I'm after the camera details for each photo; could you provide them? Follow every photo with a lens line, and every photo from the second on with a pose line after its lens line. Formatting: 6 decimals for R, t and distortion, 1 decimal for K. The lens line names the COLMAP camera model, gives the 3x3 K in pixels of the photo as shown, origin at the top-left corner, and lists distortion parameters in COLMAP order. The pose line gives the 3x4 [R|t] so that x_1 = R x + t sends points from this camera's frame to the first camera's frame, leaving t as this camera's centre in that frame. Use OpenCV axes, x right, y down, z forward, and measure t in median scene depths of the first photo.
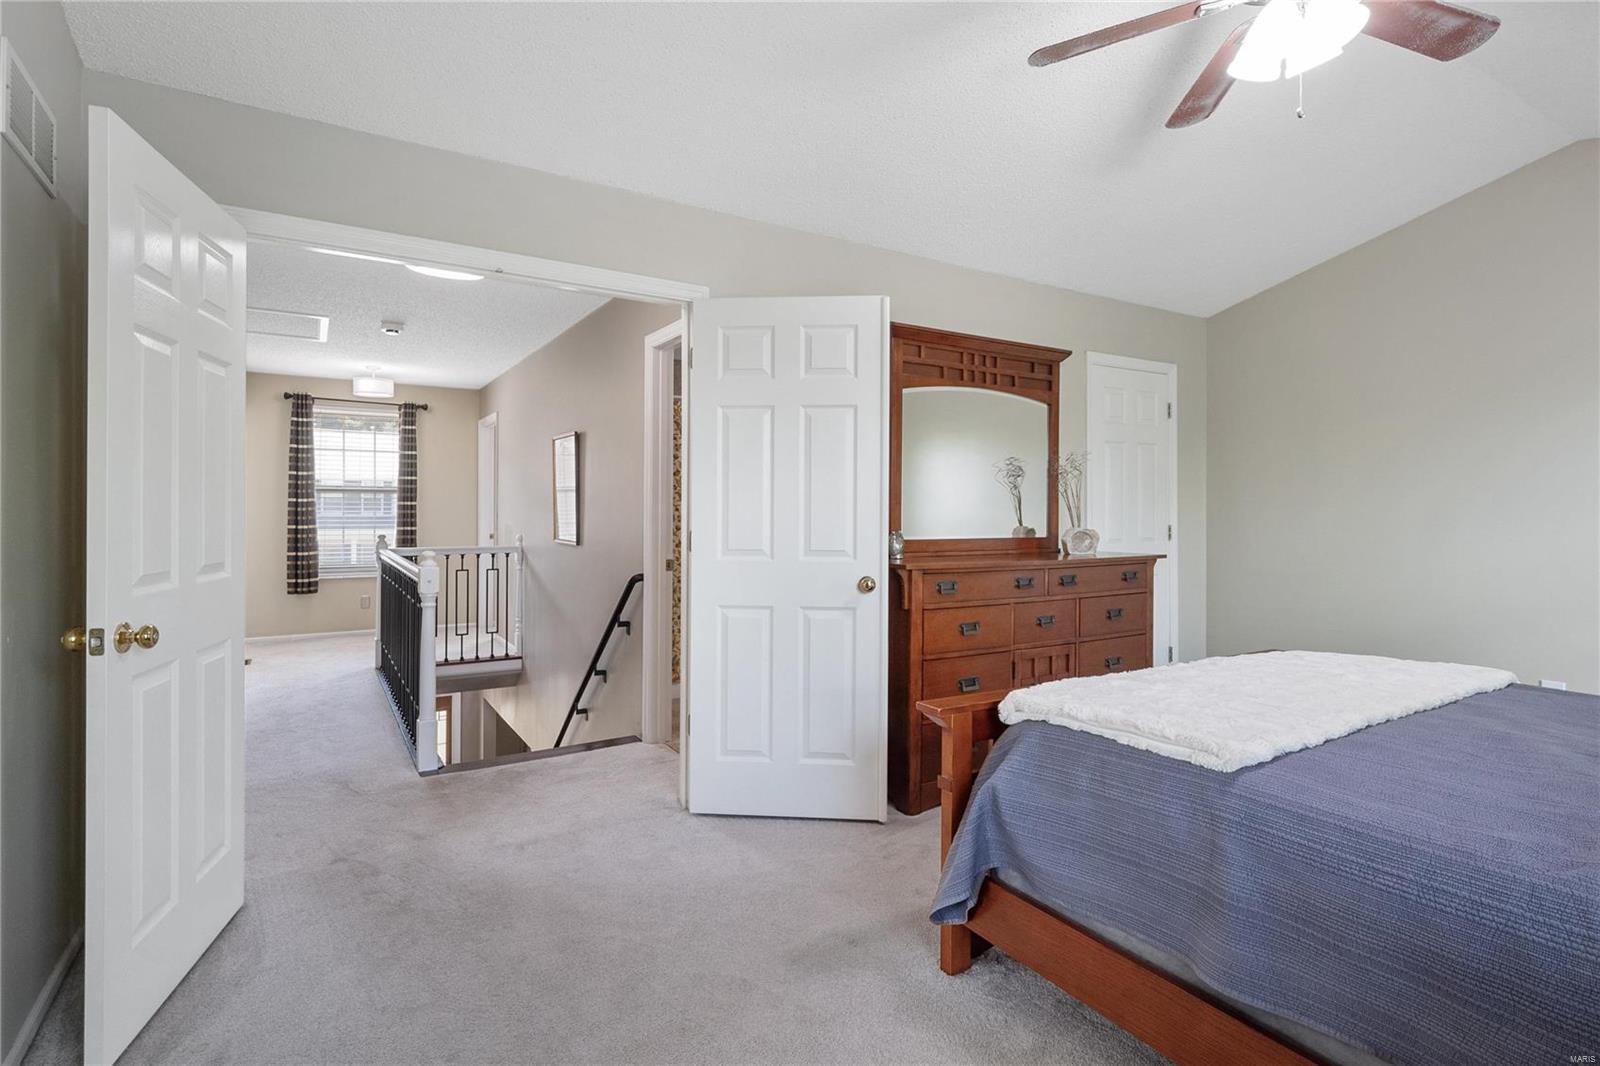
lens RADIAL K [[795.3, 0, 803.7], [0, 795.3, 523.4], [0, 0, 1]] dist [-0.001484, -0.000457]
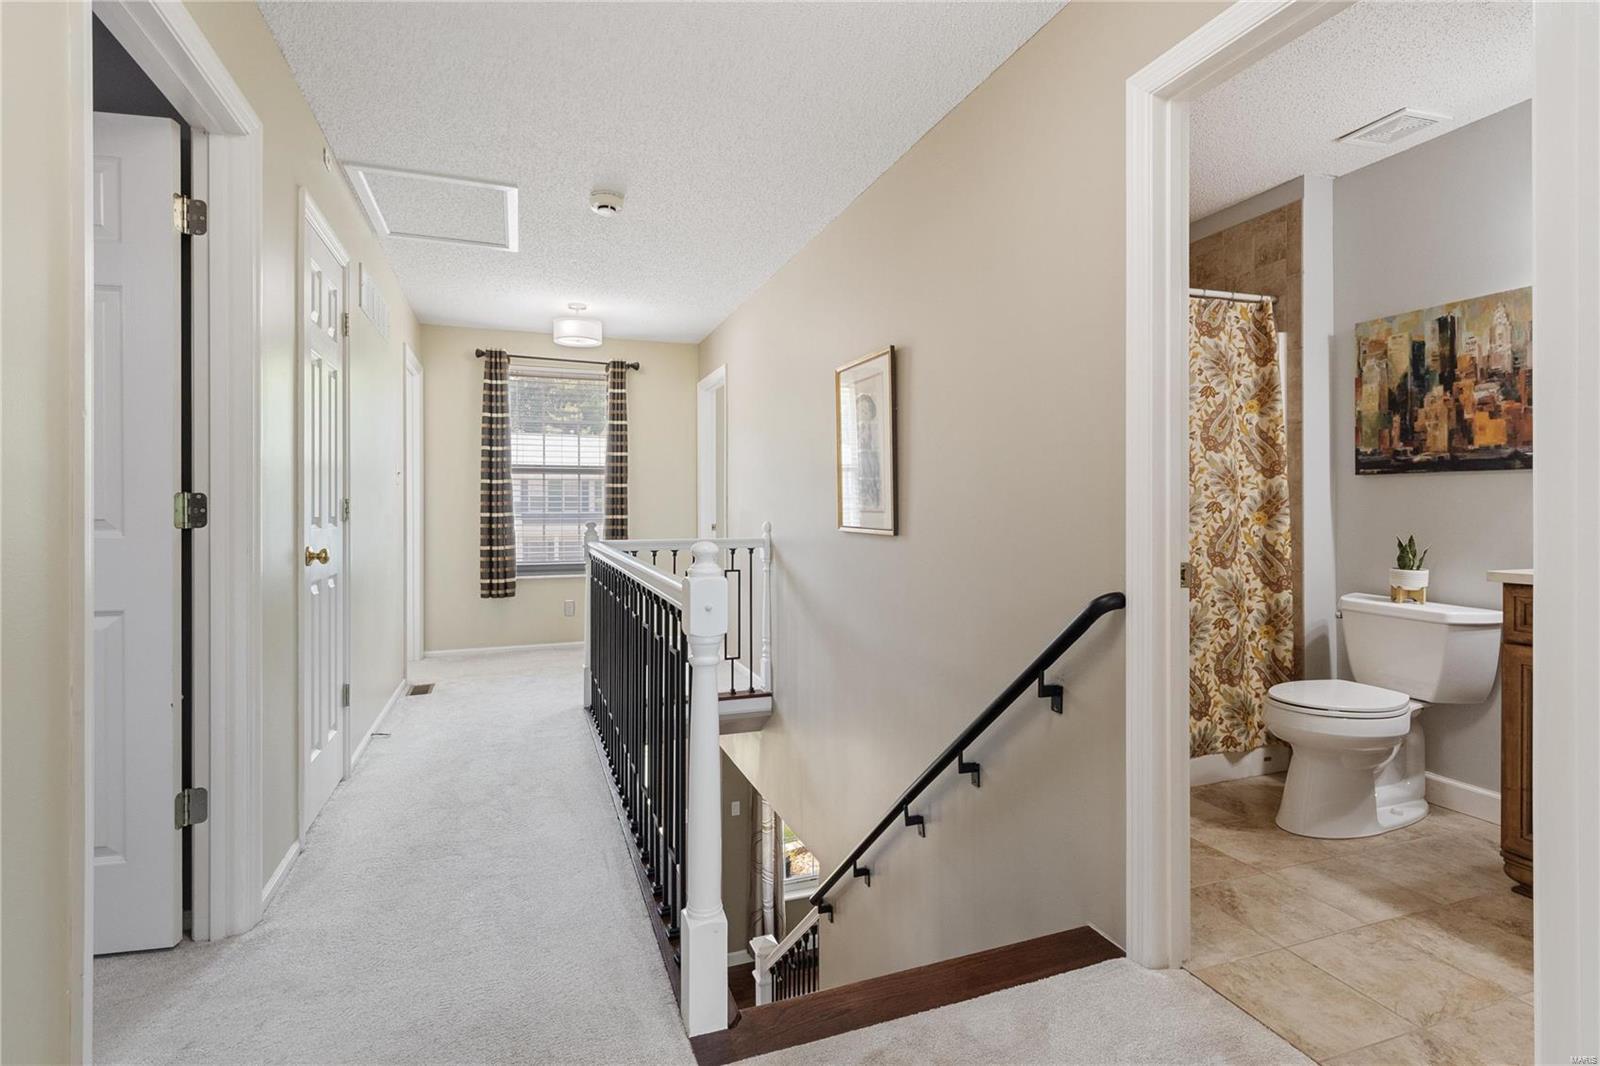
lens RADIAL K [[750.5, 0, 795.8], [0, 750.5, 526.7], [0, 0, 1]] dist [0.015076, -0.010858]
pose [[0.978725, -0.001589, -0.205170, -0.176577], [0.003021, 0.999973, 0.006667, 0.012326], [0.205154, -0.007145, 0.978704, 0.313510]]
